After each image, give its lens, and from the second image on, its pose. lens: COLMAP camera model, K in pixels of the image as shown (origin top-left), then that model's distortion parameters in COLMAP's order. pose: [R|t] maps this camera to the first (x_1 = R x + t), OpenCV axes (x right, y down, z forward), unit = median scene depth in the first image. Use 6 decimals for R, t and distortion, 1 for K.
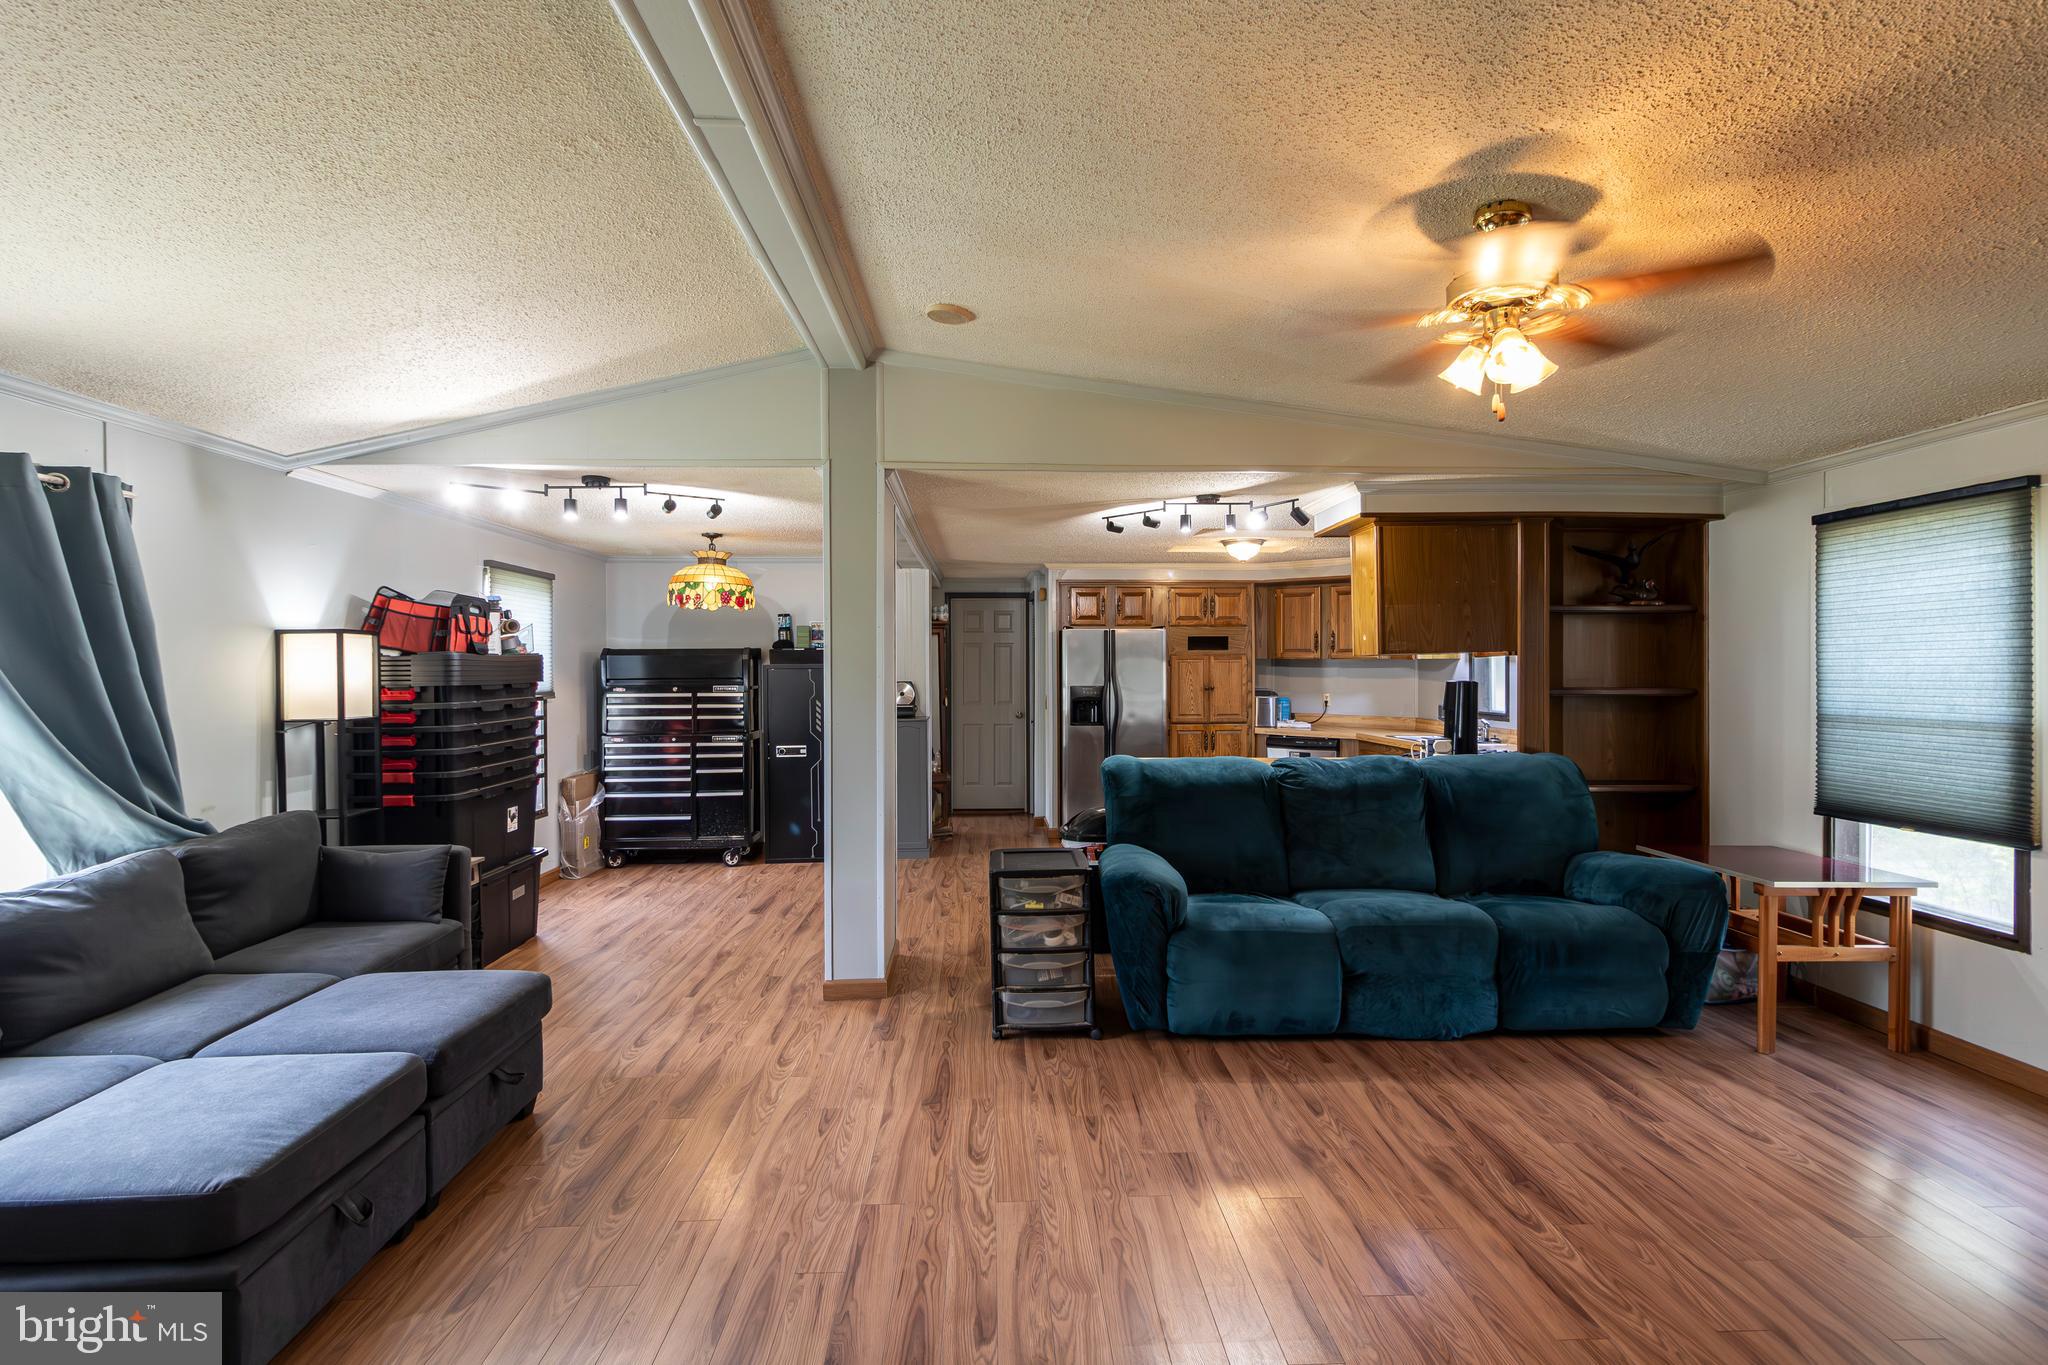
lens RADIAL K [[955.3, 0, 1023.6], [0, 955.3, 668.4], [0, 0, 1]] dist [-0.003643, -0.000017]
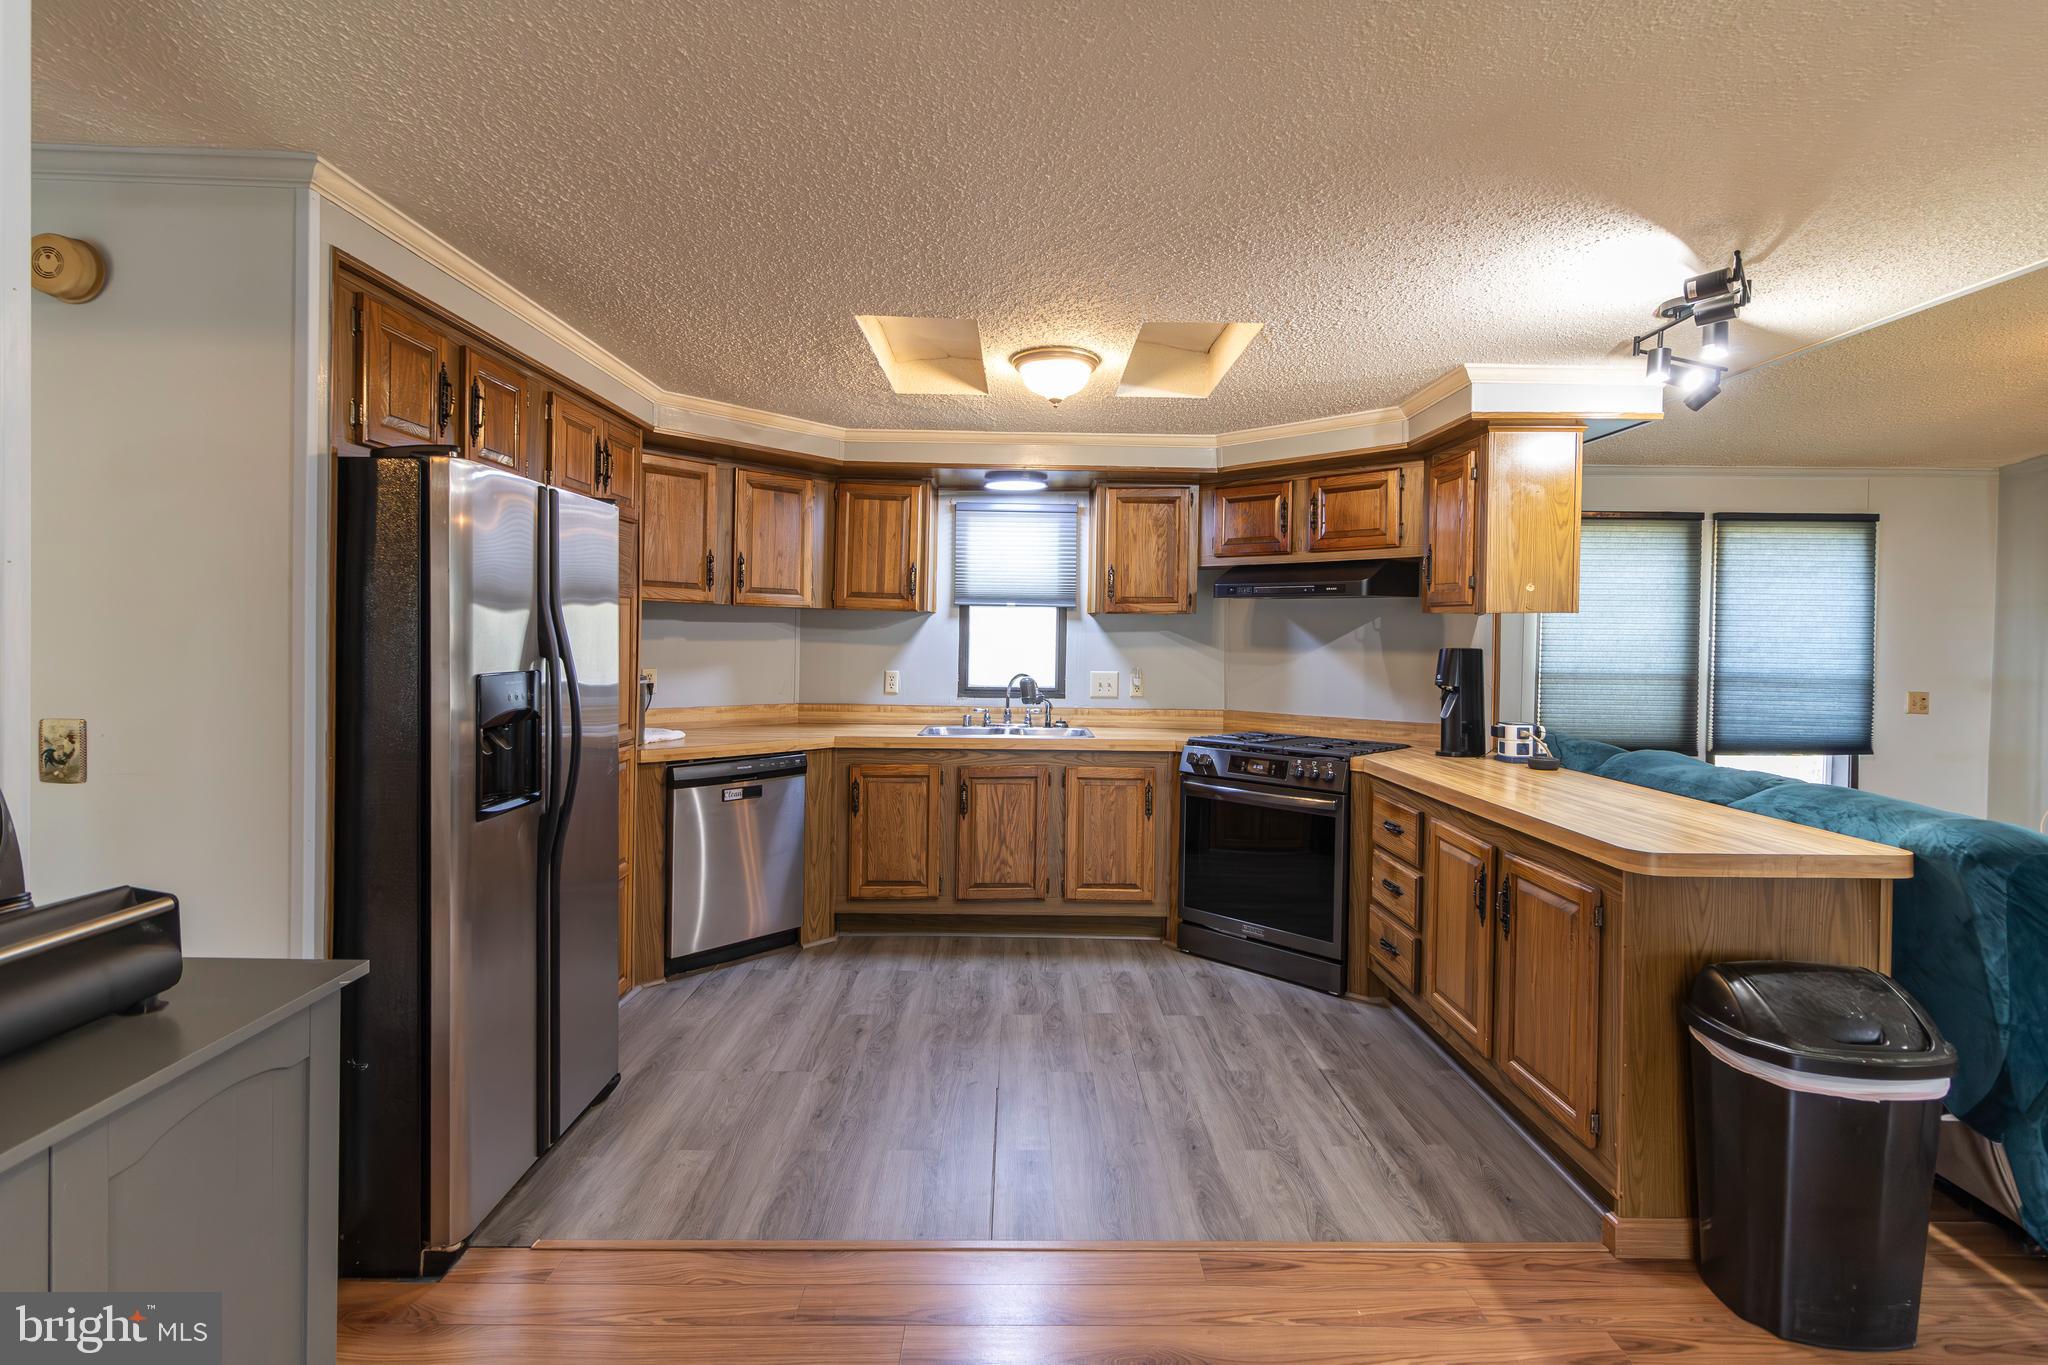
lens RADIAL K [[955.3, 0, 1055.6], [0, 955.3, 648.9], [0, 0, 1]] dist [-0.003643, -0.000017]
pose [[0.029554, -0.011960, 0.999492, -0.445562], [-0.015585, 0.999801, 0.012425, 0.012543], [-0.999442, -0.015944, 0.029362, 1.737127]]
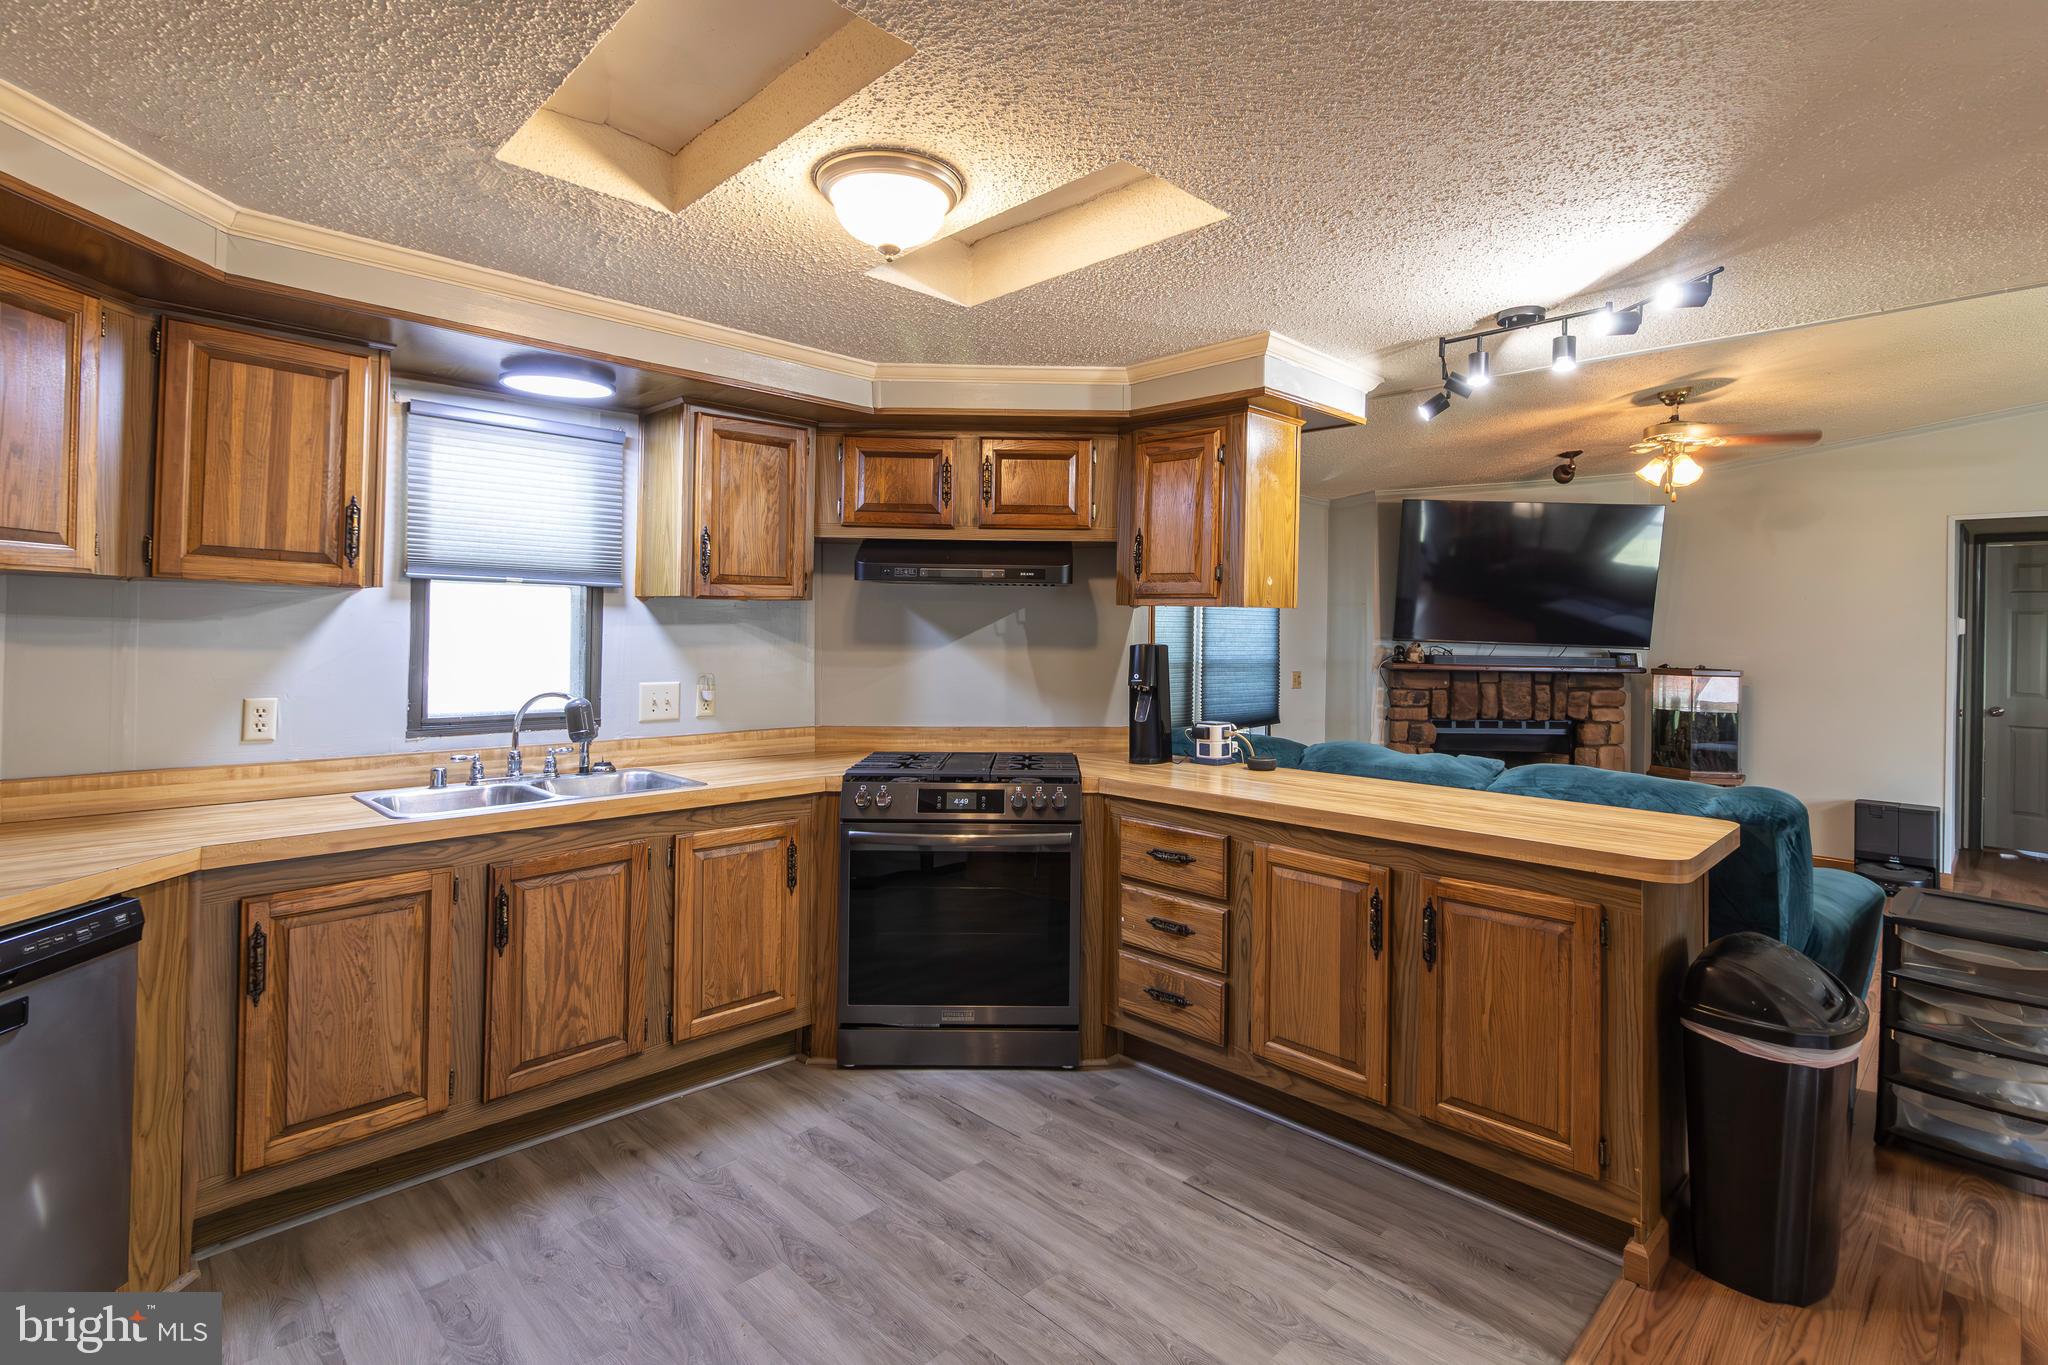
lens RADIAL K [[955.3, 0, 1038.7], [0, 955.3, 626.2], [0, 0, 1]] dist [-0.003643, -0.000017]
pose [[-0.671195, -0.003071, 0.741275, -0.023643], [-0.012458, 0.999897, -0.007138, 0.007910], [-0.741177, -0.014026, -0.671164, 2.052501]]
